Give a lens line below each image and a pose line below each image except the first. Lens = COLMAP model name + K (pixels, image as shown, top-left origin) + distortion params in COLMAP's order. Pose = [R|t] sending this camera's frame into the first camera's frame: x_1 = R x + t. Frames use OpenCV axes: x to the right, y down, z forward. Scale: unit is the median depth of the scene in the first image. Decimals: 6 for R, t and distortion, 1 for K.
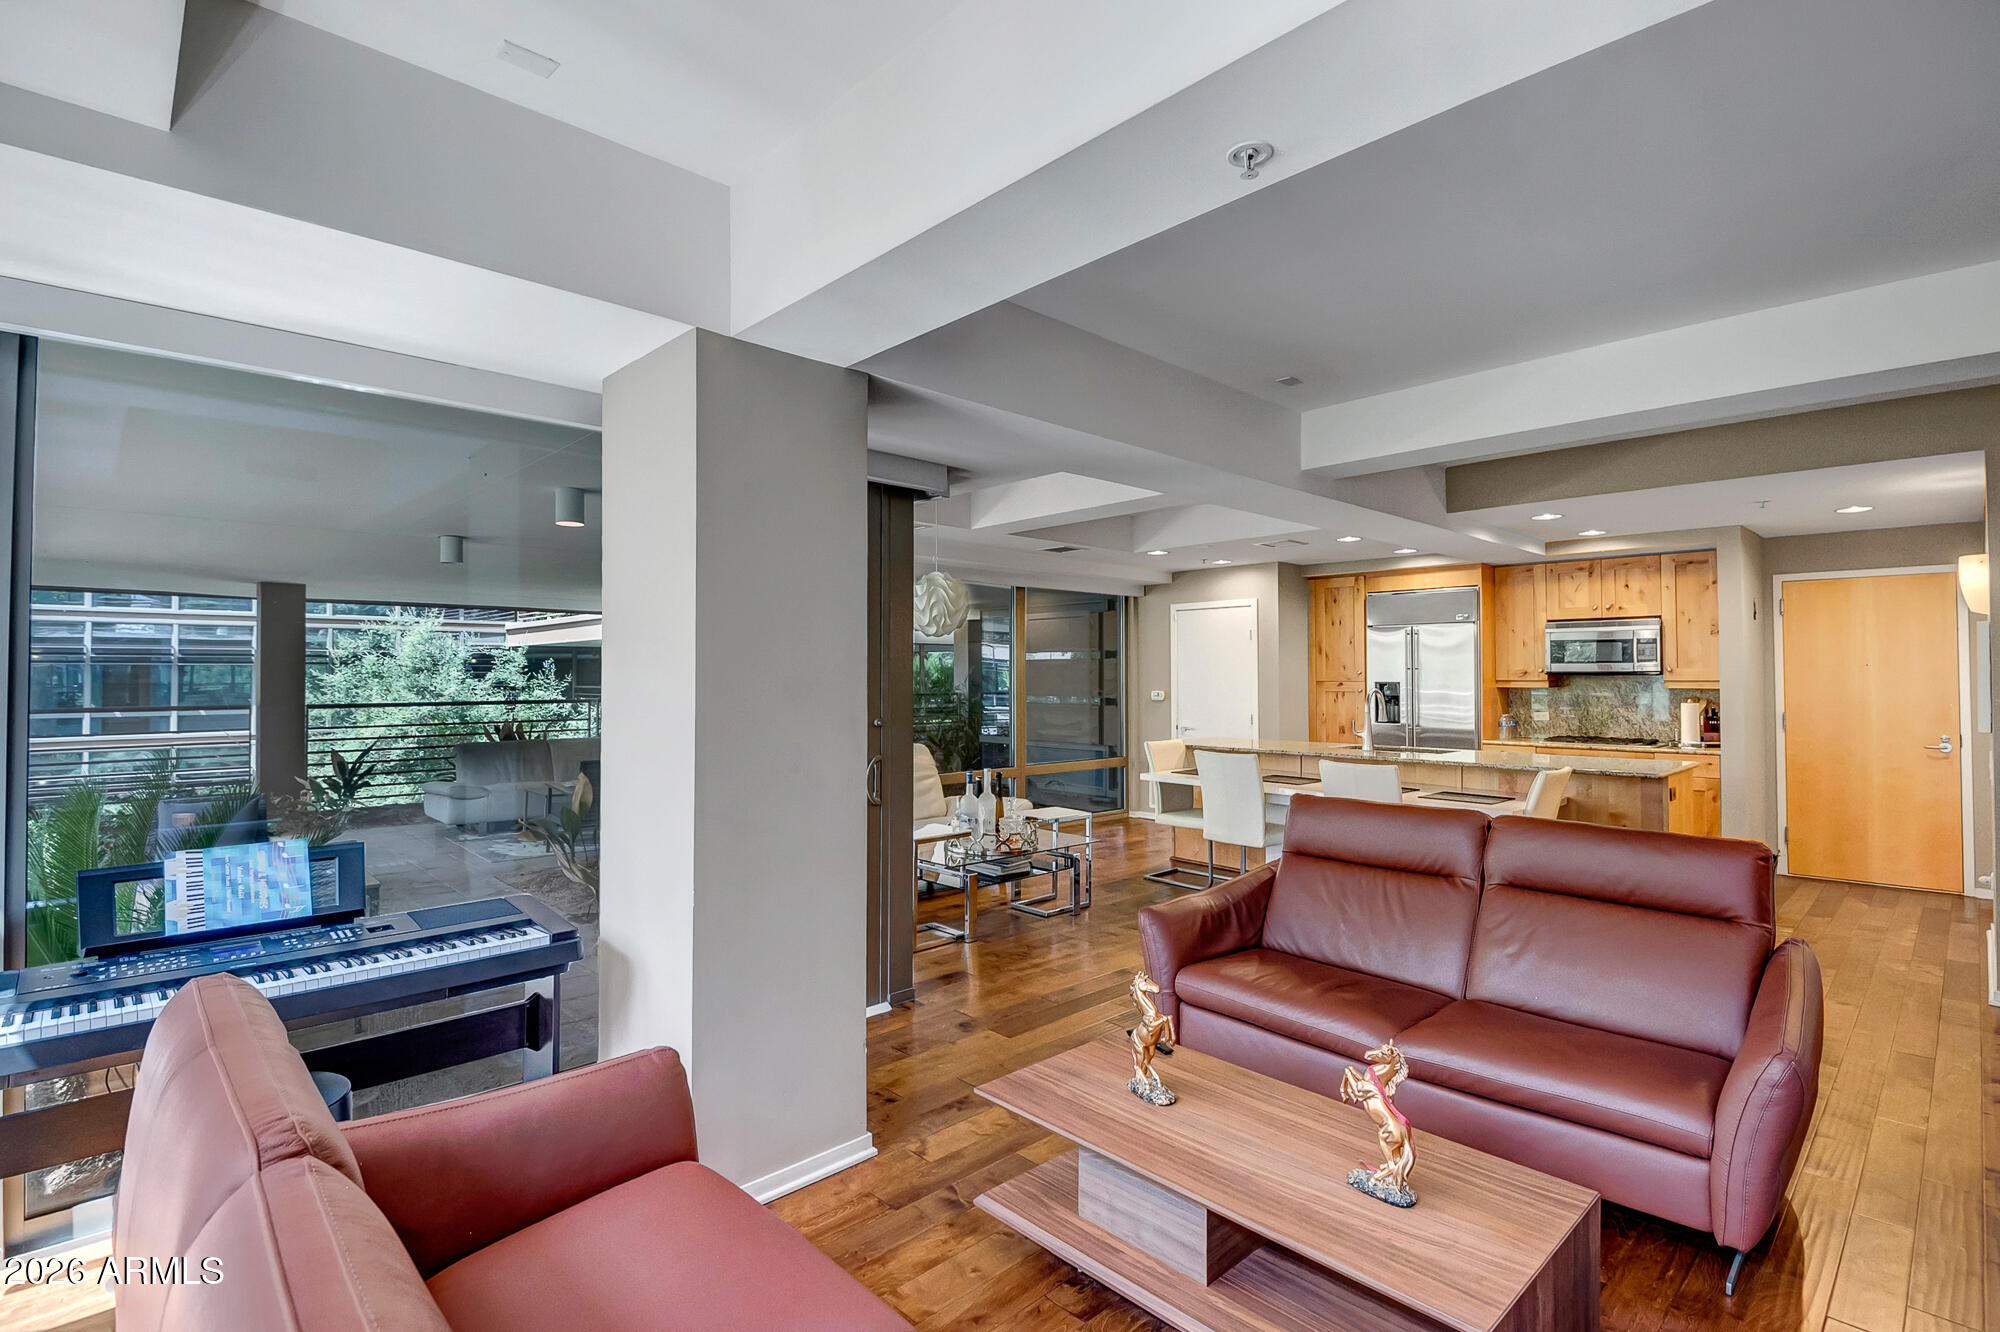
lens RADIAL K [[923.6, 0, 990.1], [0, 923.6, 664.5], [0, 0, 1]] dist [0.002383, -0.009683]
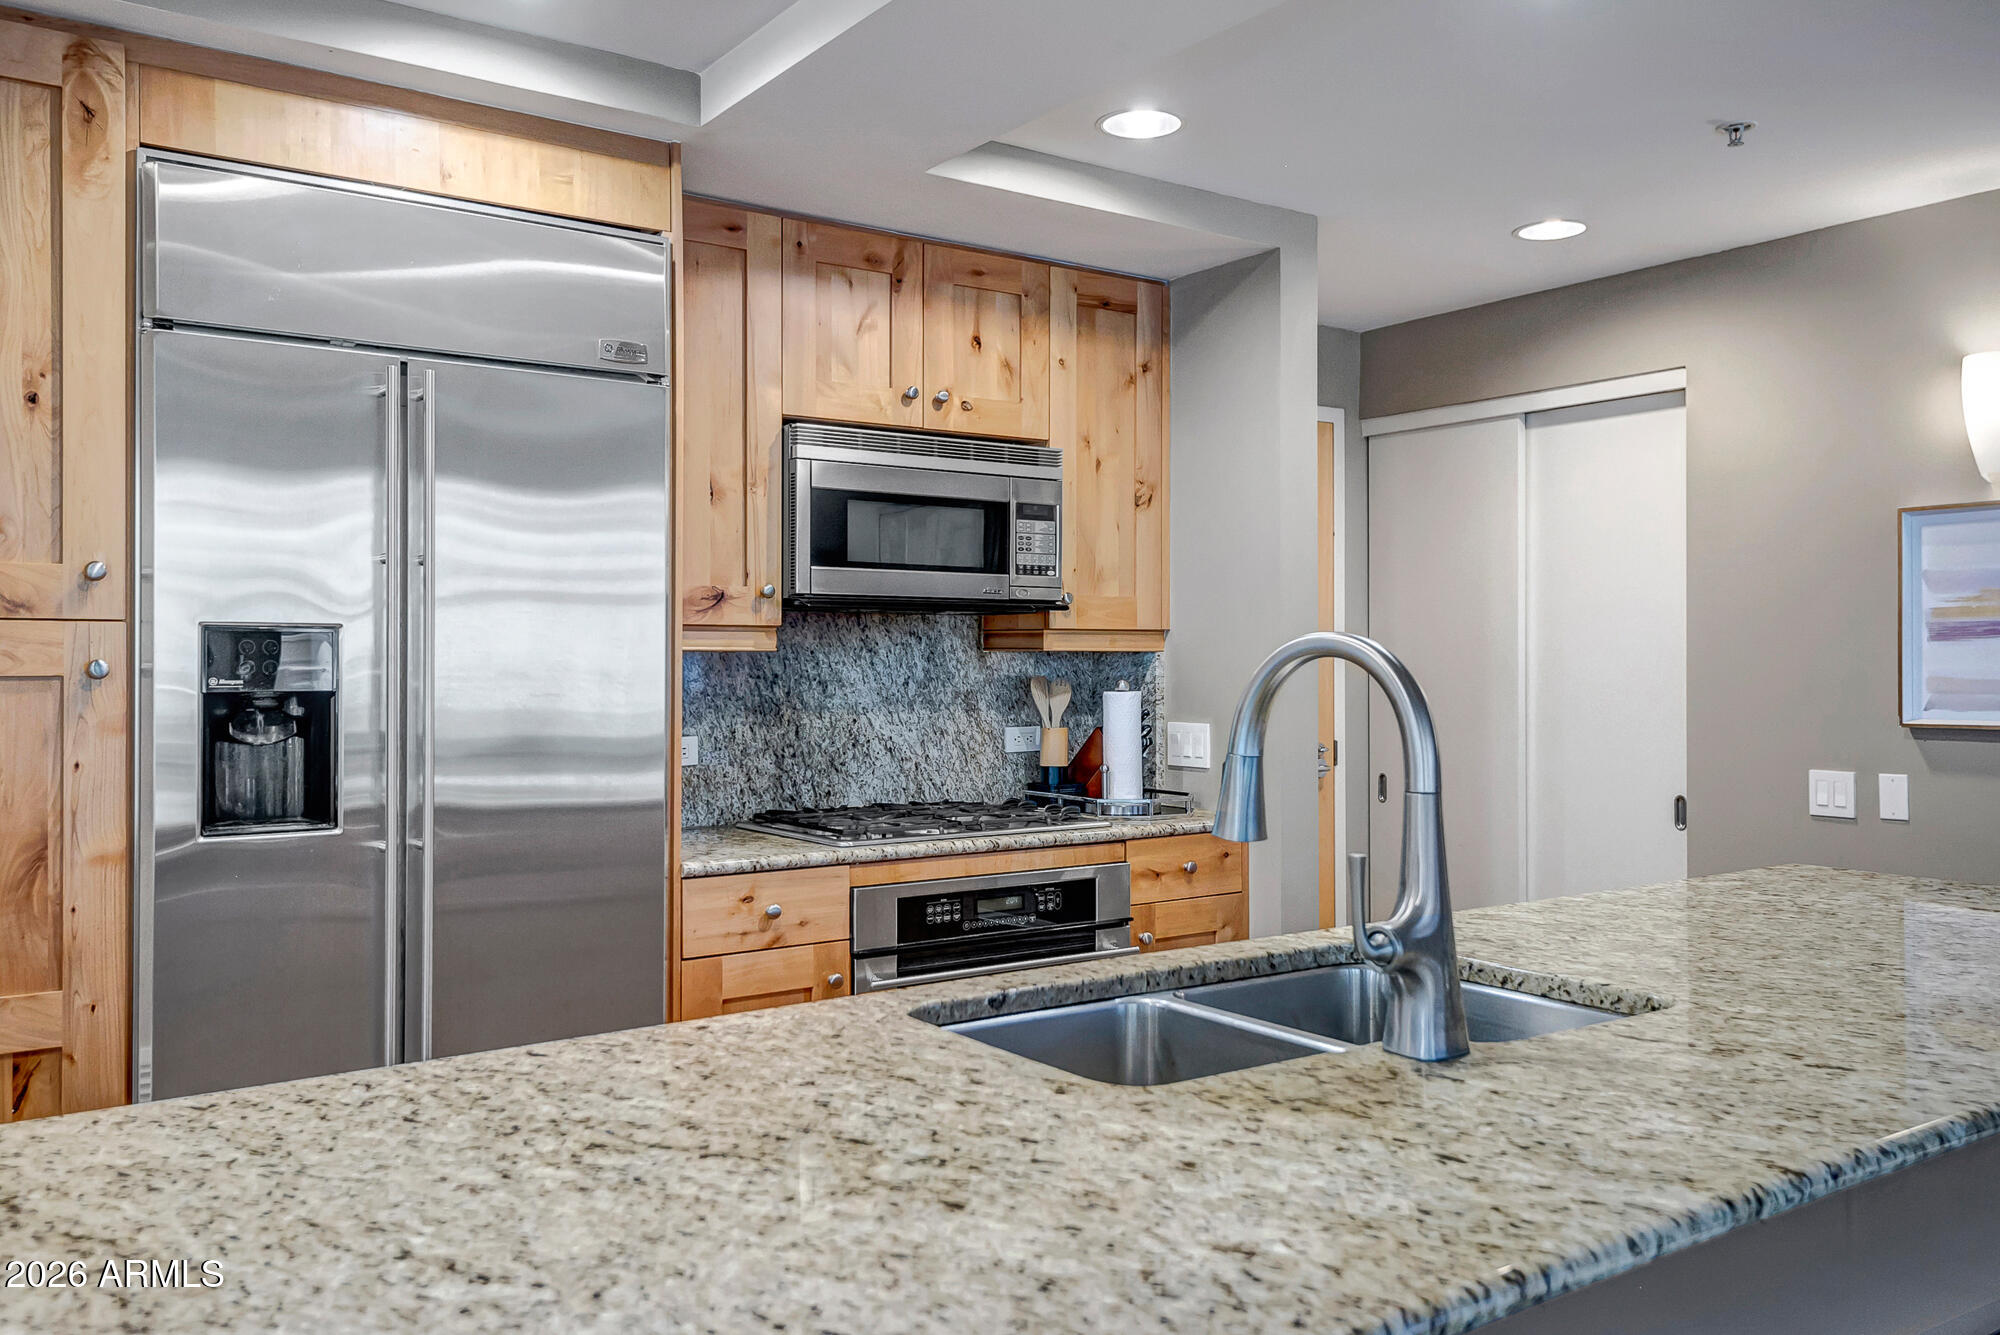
lens RADIAL K [[1608.2, 0, 1001.5], [0, 1608.2, 660.0], [0, 0, 1]] dist [0.035482, 0.000416]
pose [[0.137880, 0.005330, 0.990435, 0.104769], [-0.007369, 0.999963, -0.004355, 0.026075], [-0.990422, -0.006698, 0.137914, 0.768454]]
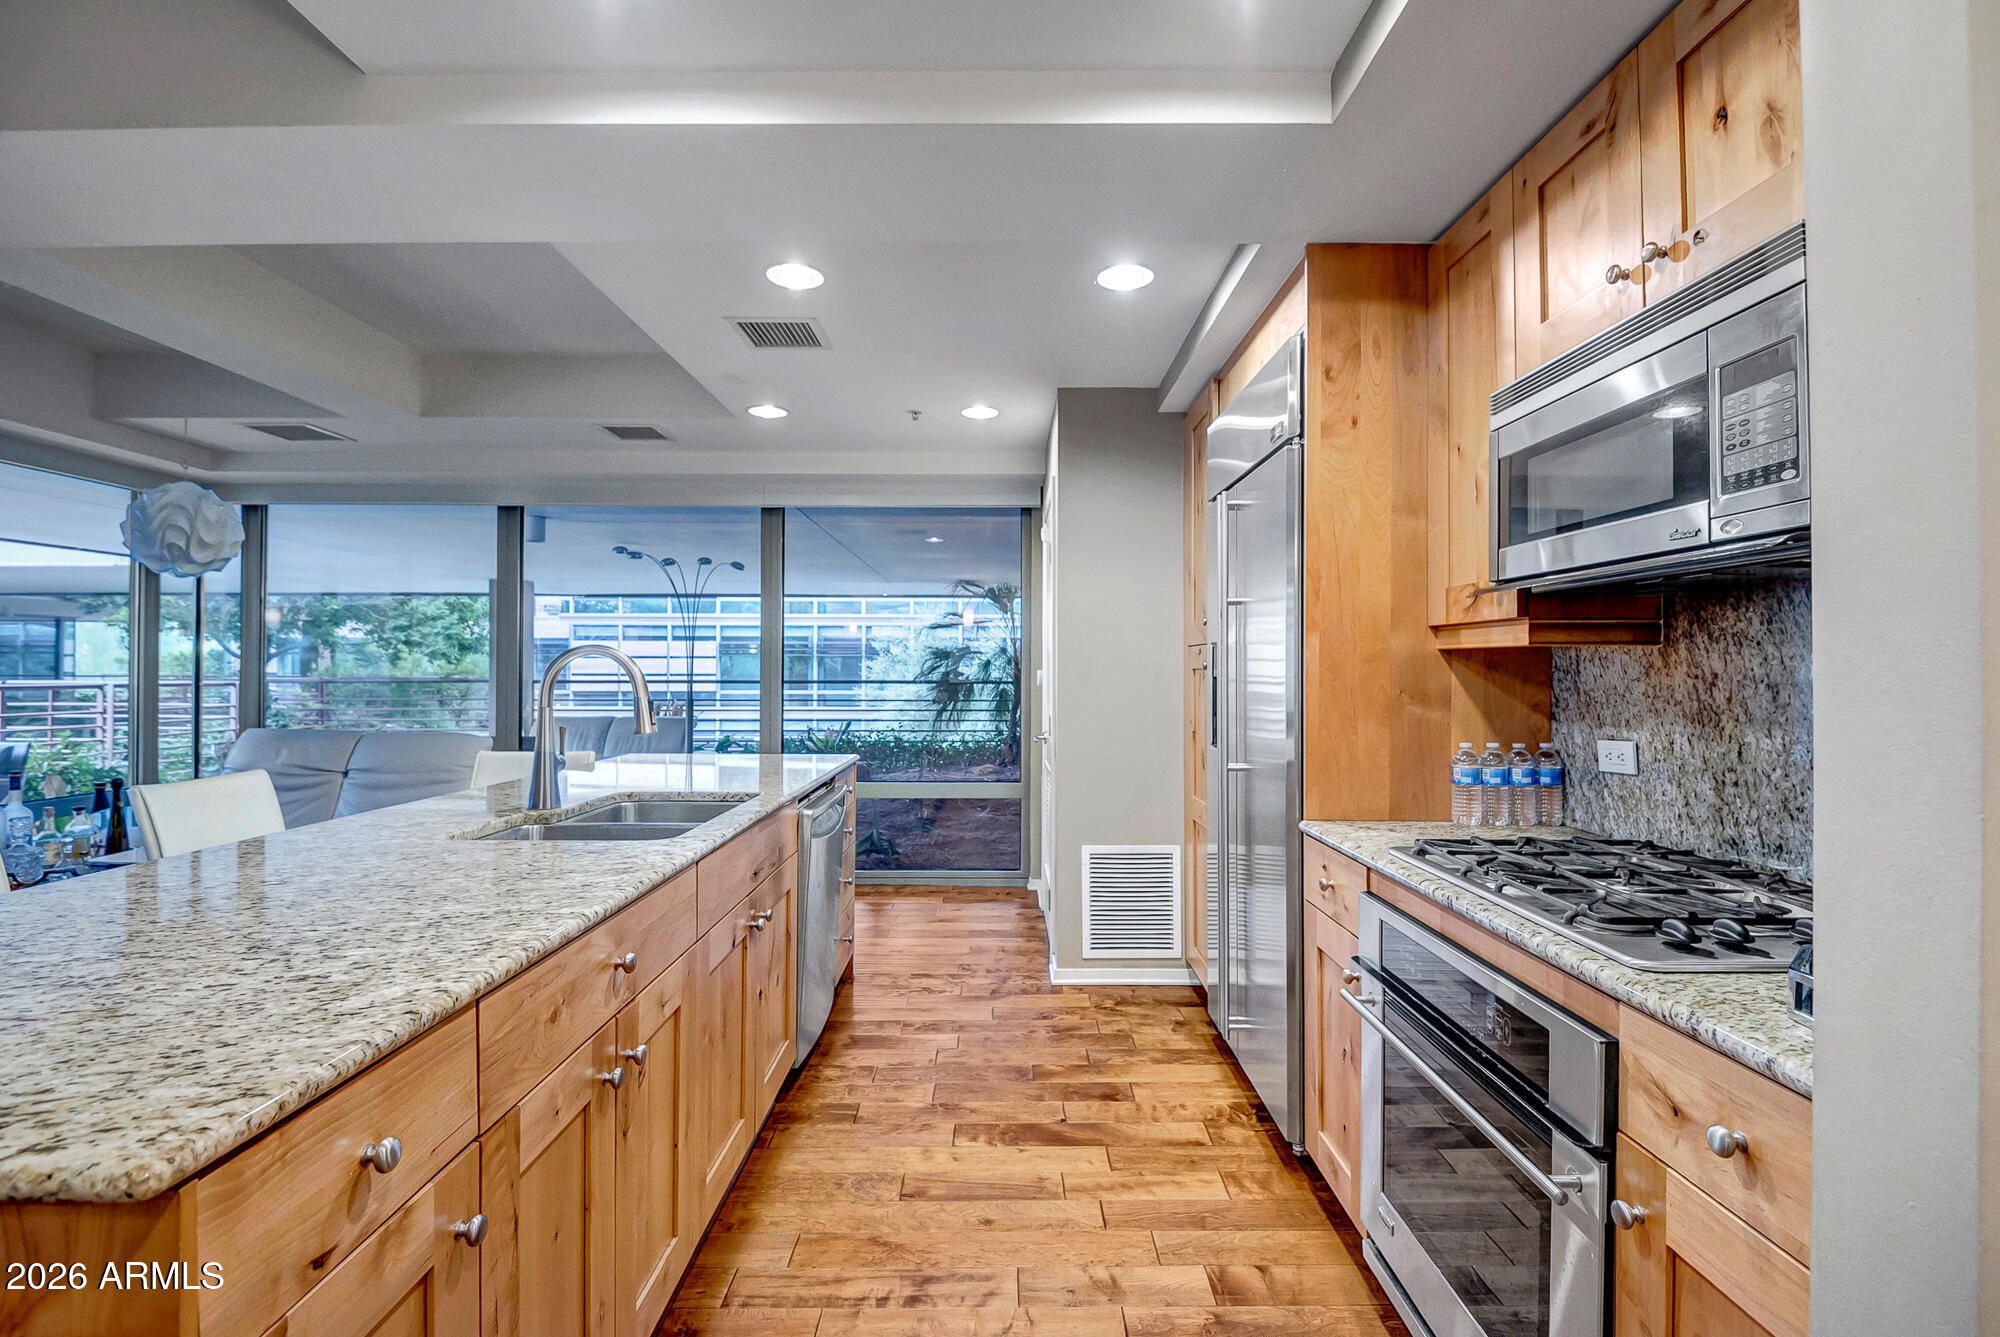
lens RADIAL K [[923.6, 0, 1000.2], [0, 923.6, 670.5], [0, 0, 1]] dist [0.002383, -0.009683]
pose [[0.732080, 0.007780, -0.681175, 0.599917], [-0.003746, 0.999966, 0.007395, 0.027105], [0.681209, -0.002862, 0.732083, 0.634892]]
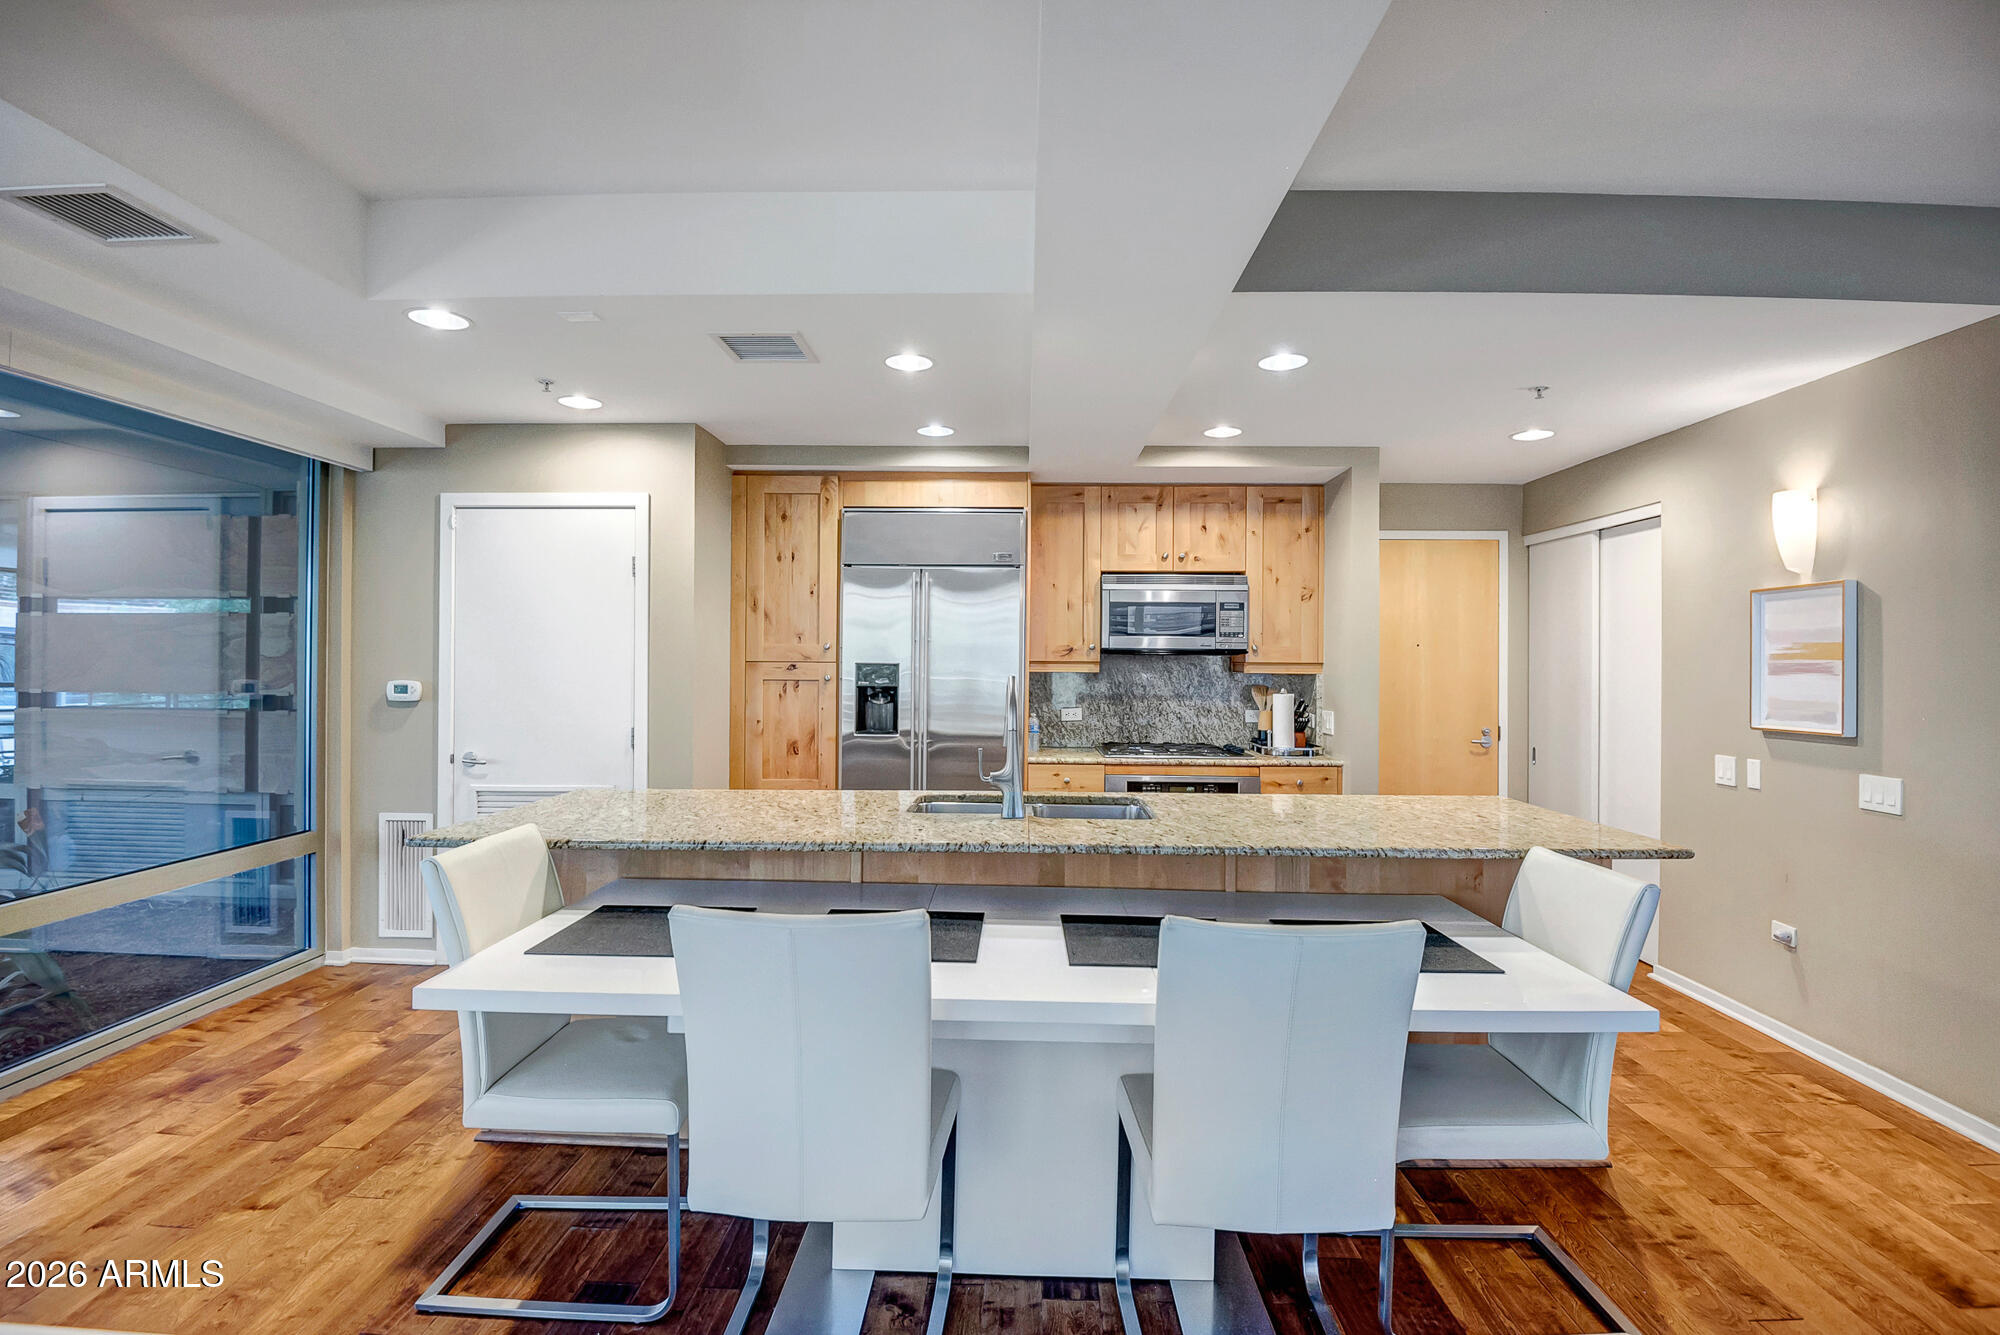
lens RADIAL K [[923.6, 0, 980.9], [0, 923.6, 660.1], [0, 0, 1]] dist [0.002383, -0.009683]
pose [[0.704037, 0.012206, 0.710059, 0.062766], [-0.016496, 0.999864, -0.000832, 0.015918], [-0.709972, -0.011127, 0.704142, 0.527374]]
